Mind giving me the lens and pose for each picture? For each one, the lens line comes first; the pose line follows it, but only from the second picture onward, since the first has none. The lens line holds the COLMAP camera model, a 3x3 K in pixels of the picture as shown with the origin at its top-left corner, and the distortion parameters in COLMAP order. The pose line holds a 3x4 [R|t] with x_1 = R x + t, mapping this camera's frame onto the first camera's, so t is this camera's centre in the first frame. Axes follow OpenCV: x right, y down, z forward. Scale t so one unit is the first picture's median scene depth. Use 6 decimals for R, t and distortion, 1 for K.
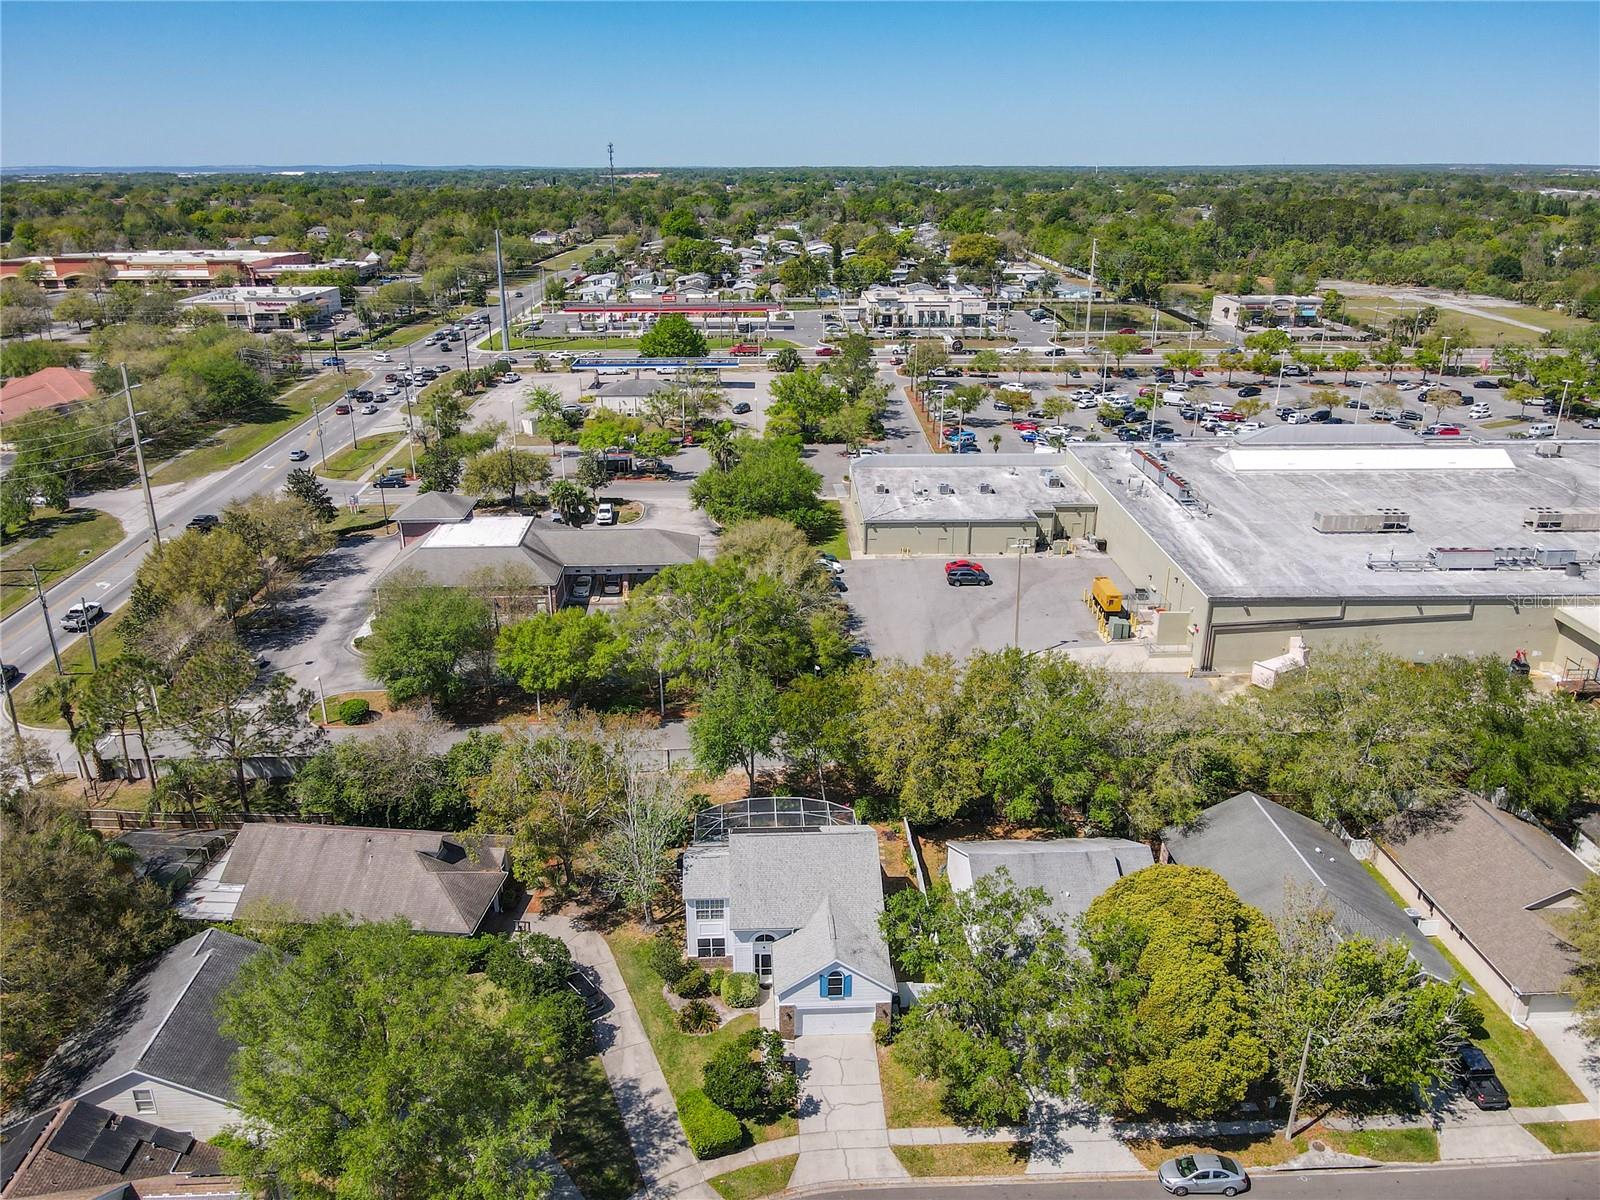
lens RADIAL K [[1193.6, 0, 800.0], [0, 1193.6, 600.0], [0, 0, 1]] dist [0.003396, 0.007126]
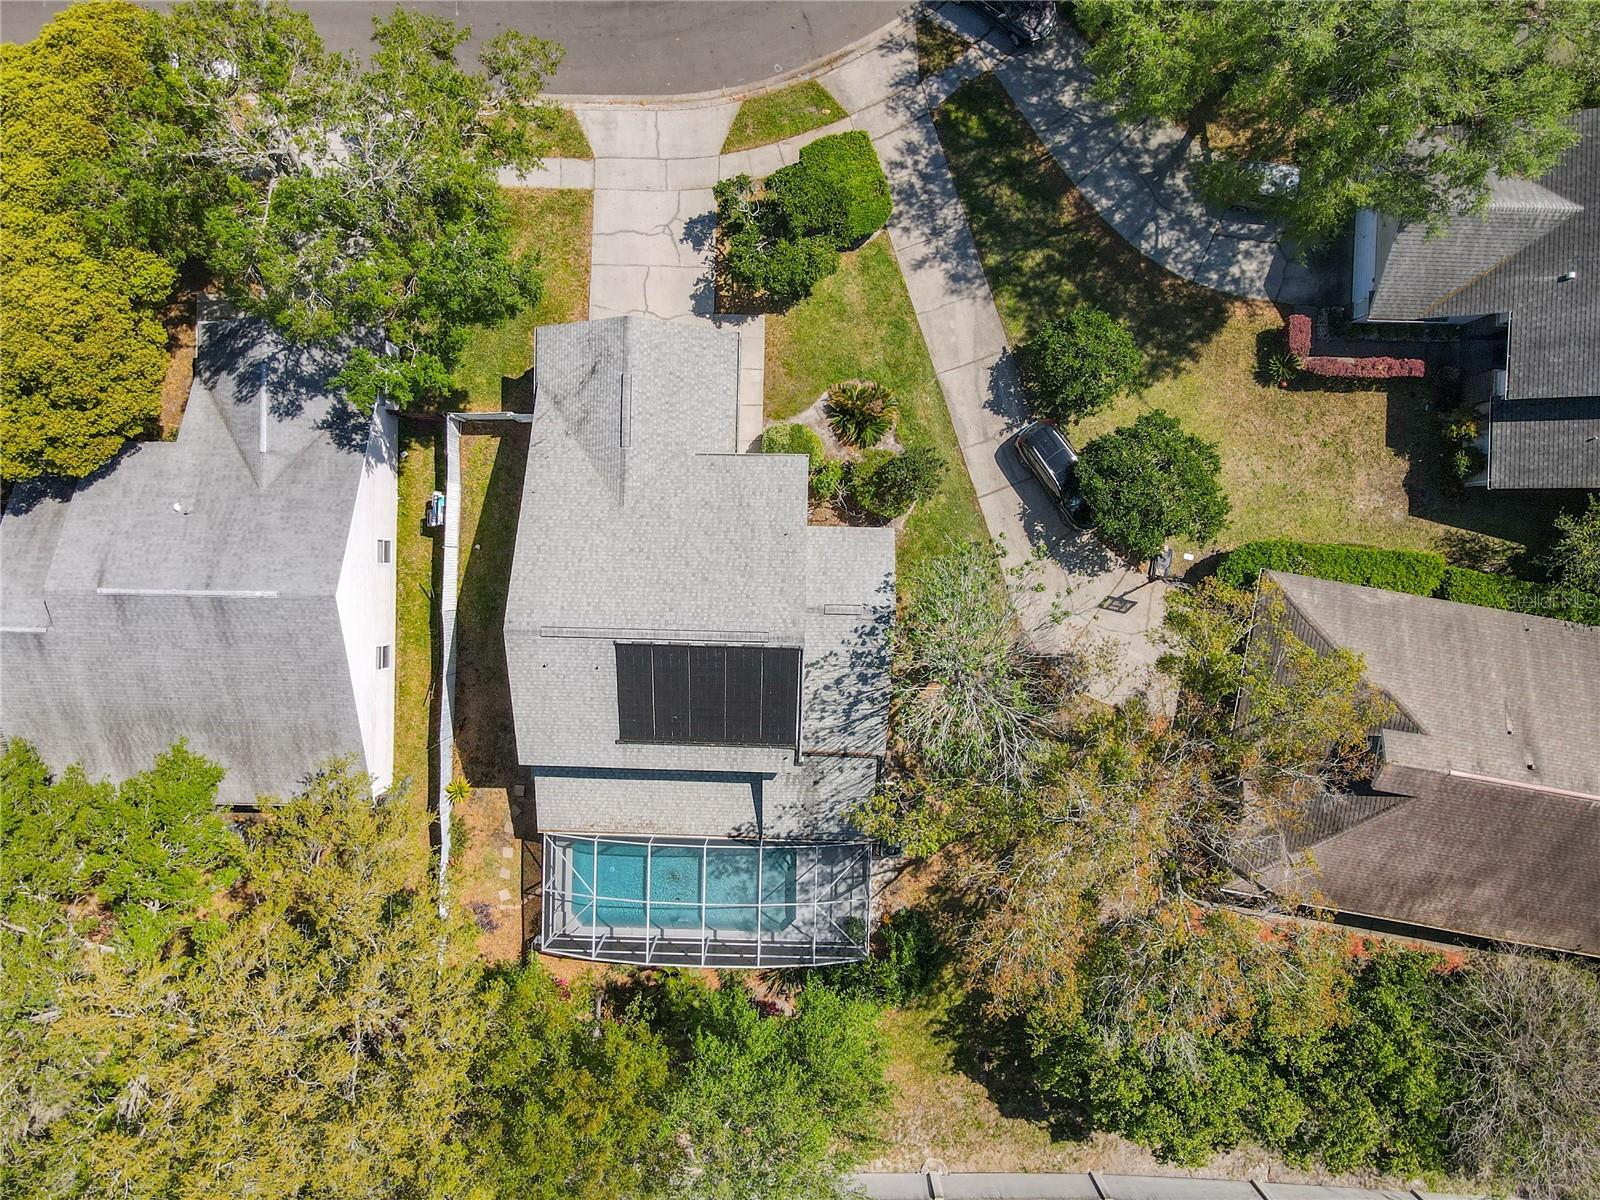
lens RADIAL K [[1229.9, 0, 796.7], [0, 1229.9, 616.2], [0, 0, 1]] dist [-0.006223, 0.002101]
pose [[-0.997128, -0.075521, 0.005682, -0.065663], [0.033532, -0.372978, 0.927234, -0.301814], [-0.067906, 0.924761, 0.374440, 0.887281]]
